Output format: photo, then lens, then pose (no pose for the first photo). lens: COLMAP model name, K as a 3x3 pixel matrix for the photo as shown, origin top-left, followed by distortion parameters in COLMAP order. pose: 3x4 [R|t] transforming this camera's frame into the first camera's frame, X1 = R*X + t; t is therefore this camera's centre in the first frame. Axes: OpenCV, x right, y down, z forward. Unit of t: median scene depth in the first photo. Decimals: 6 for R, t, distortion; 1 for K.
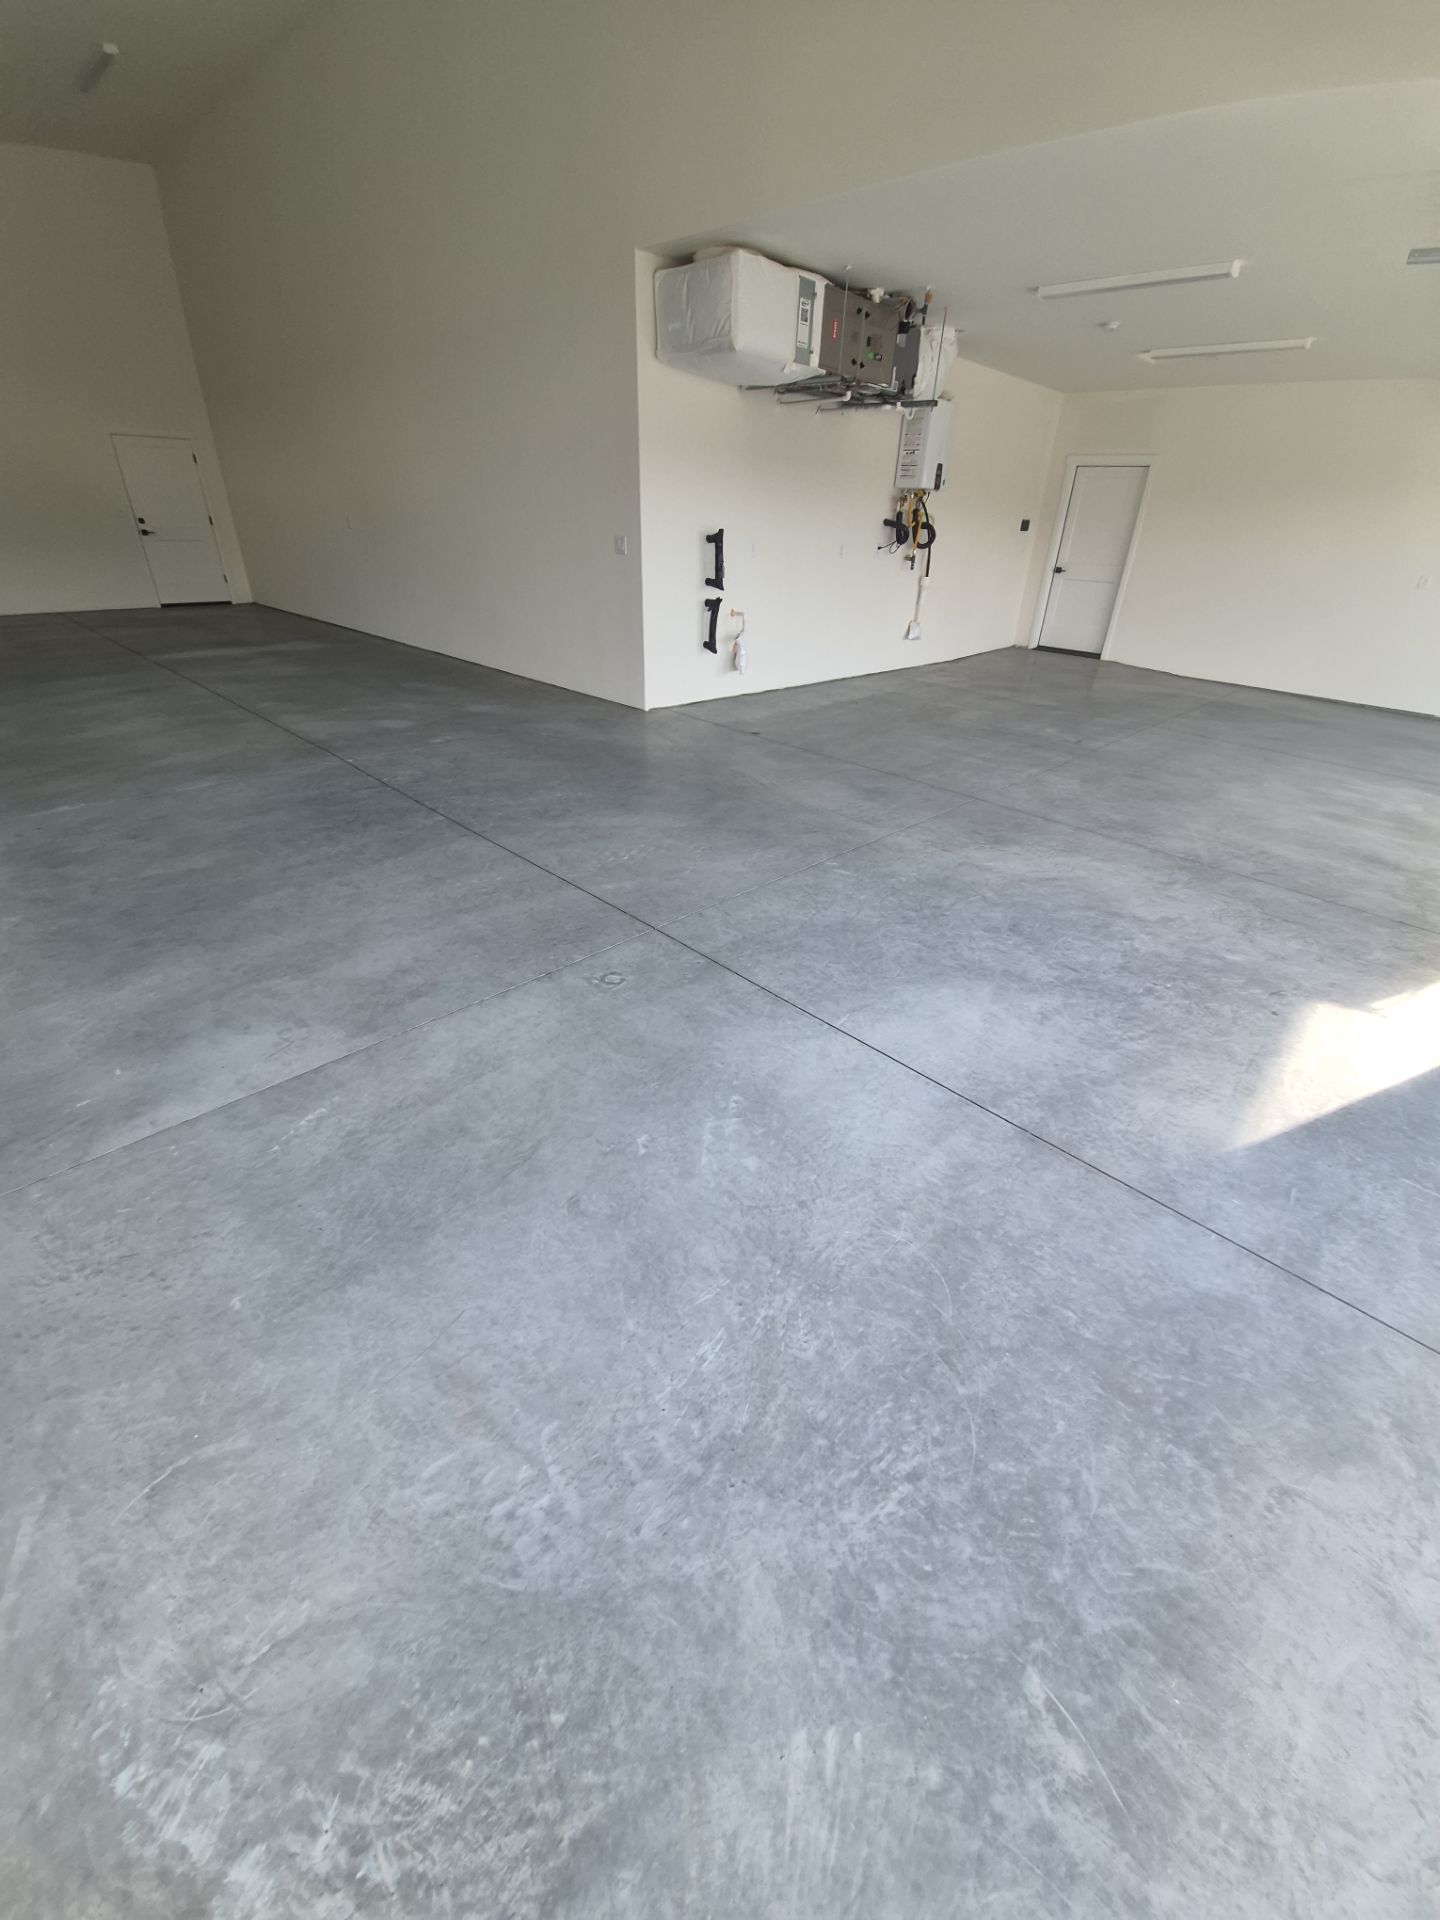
lens RADIAL K [[767.1, 0, 750.2], [0, 767.1, 966.4], [0, 0, 1]] dist [-0.011715, -0.000061]
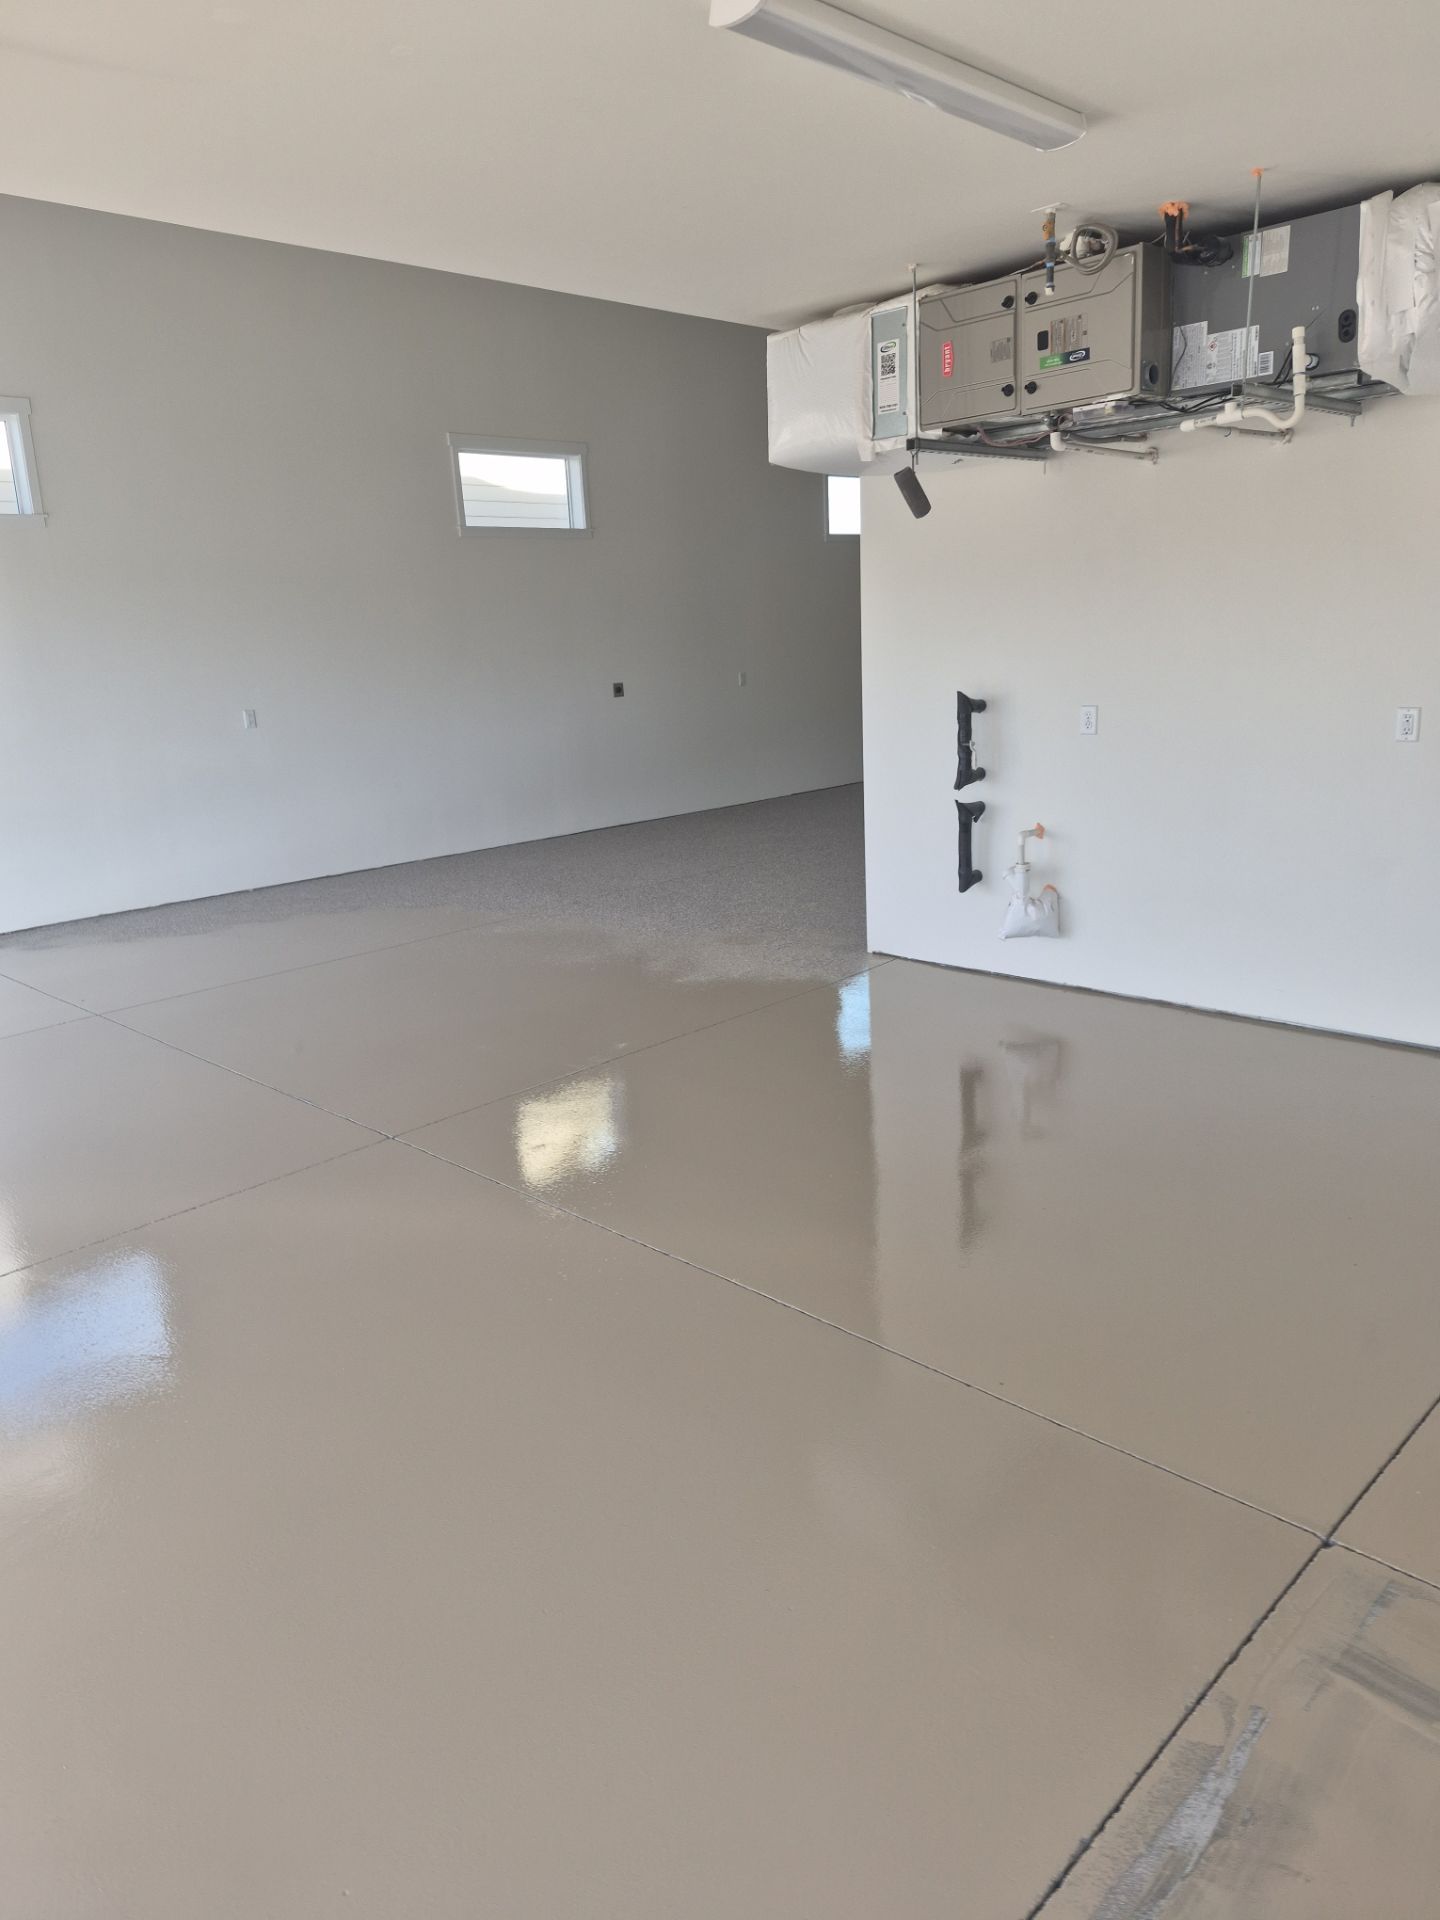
lens RADIAL K [[1311.2, 0, 720.0], [0, 1311.2, 960.0], [0, 0, 1]] dist [0.002478, -0.004216]
pose [[-0.030173, 0.207818, -0.977702, 1.081278], [-0.456654, 0.867233, 0.198430, -0.571540], [0.889133, 0.452459, 0.068734, 0.967850]]
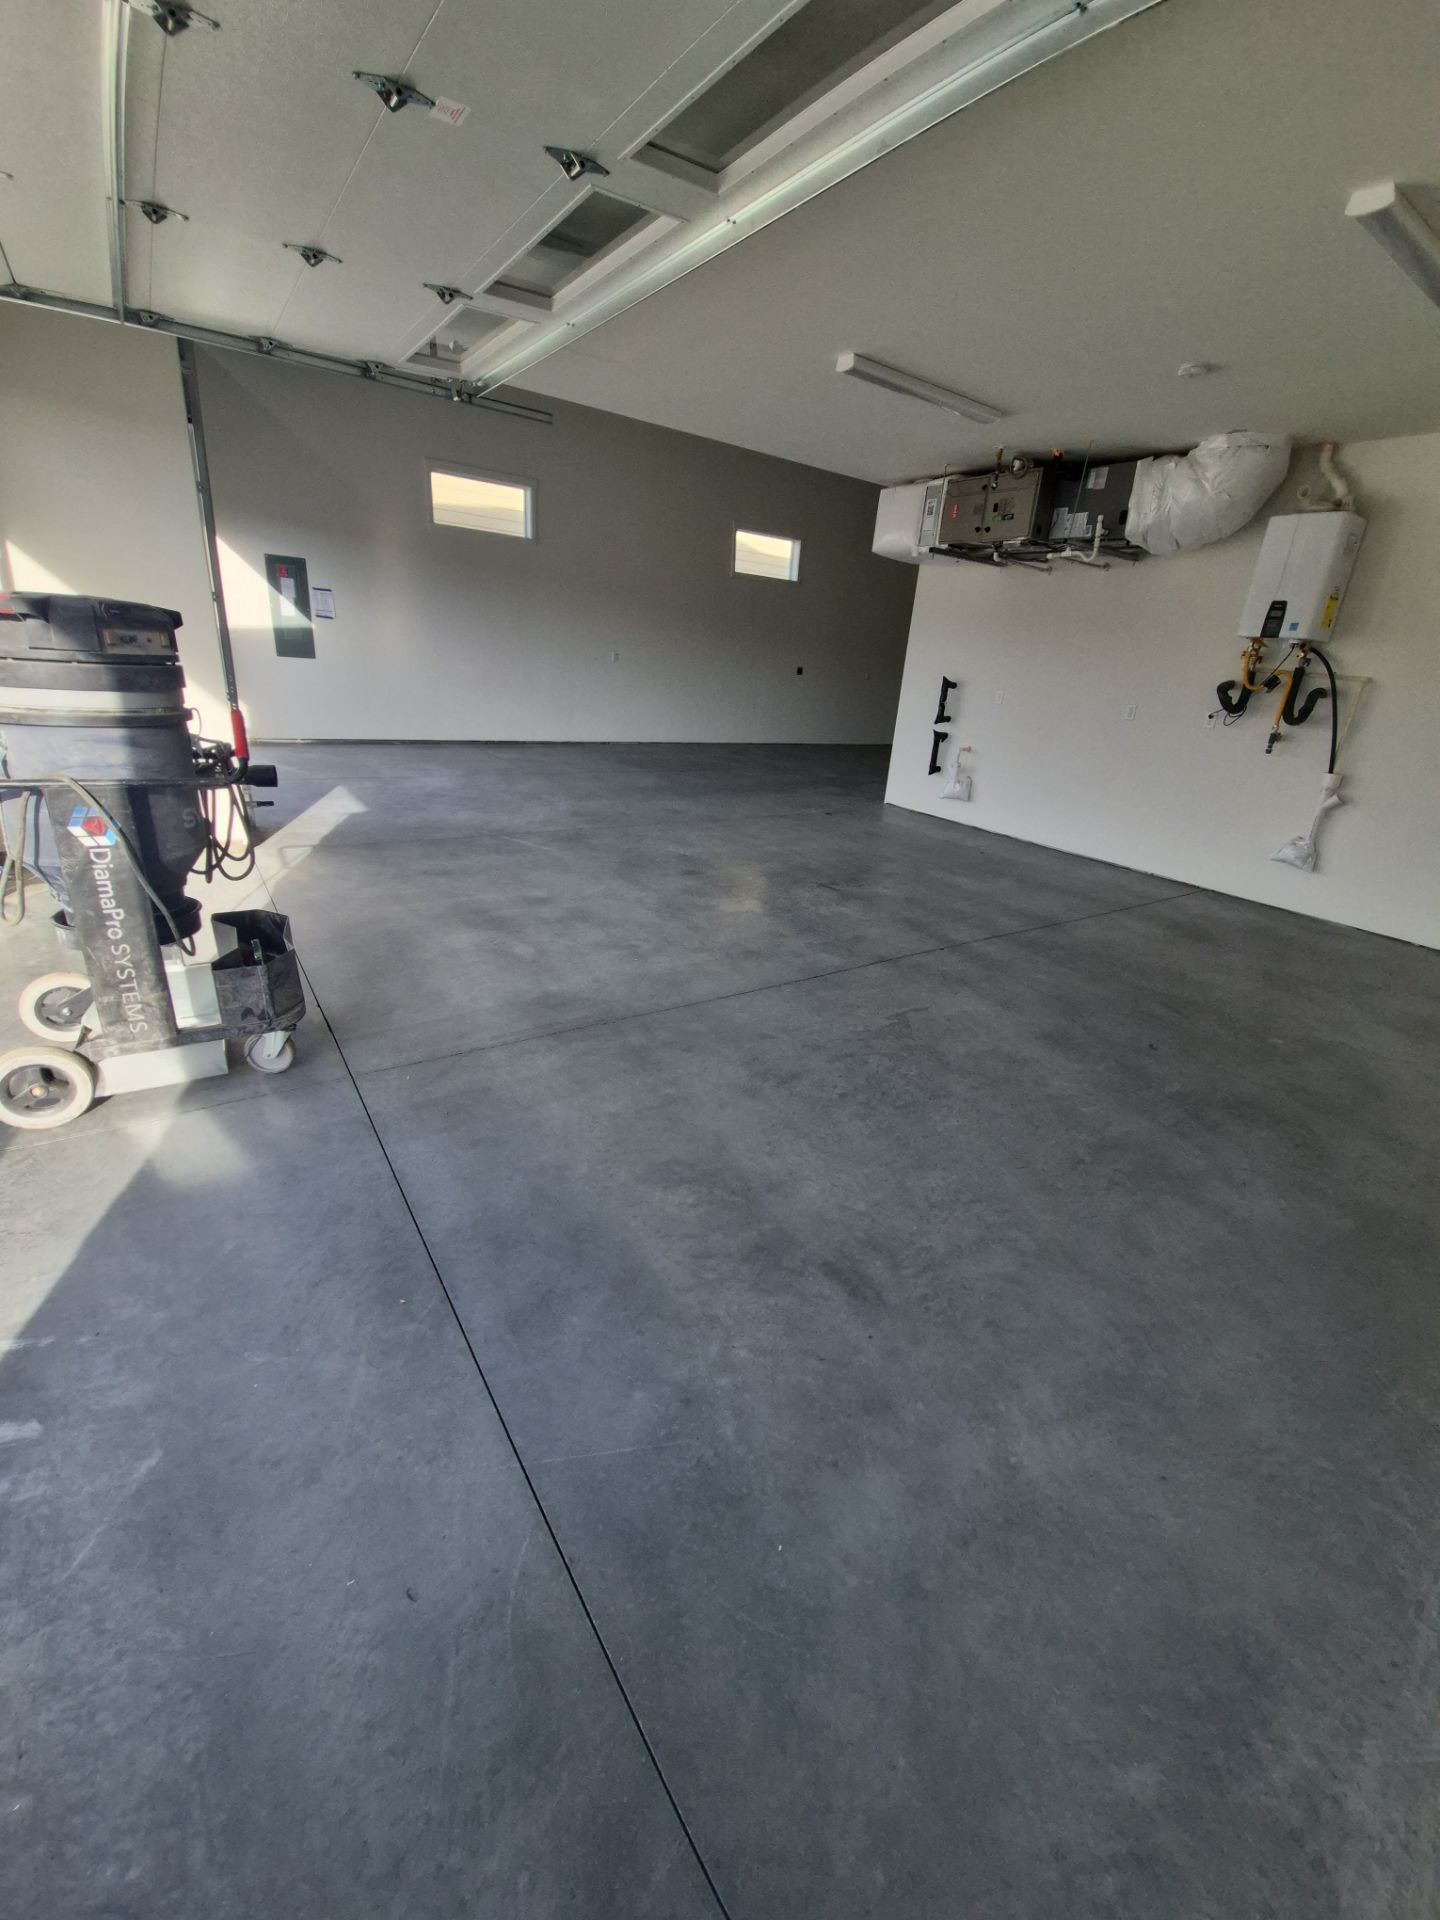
lens RADIAL K [[767.1, 0, 750.2], [0, 767.1, 966.4], [0, 0, 1]] dist [-0.011715, -0.000061]
pose [[-0.190832, 0.316647, -0.929149, 1.448389], [-0.564560, 0.738929, 0.367772, -0.565029], [0.803029, 0.594743, 0.037755, 1.097754]]
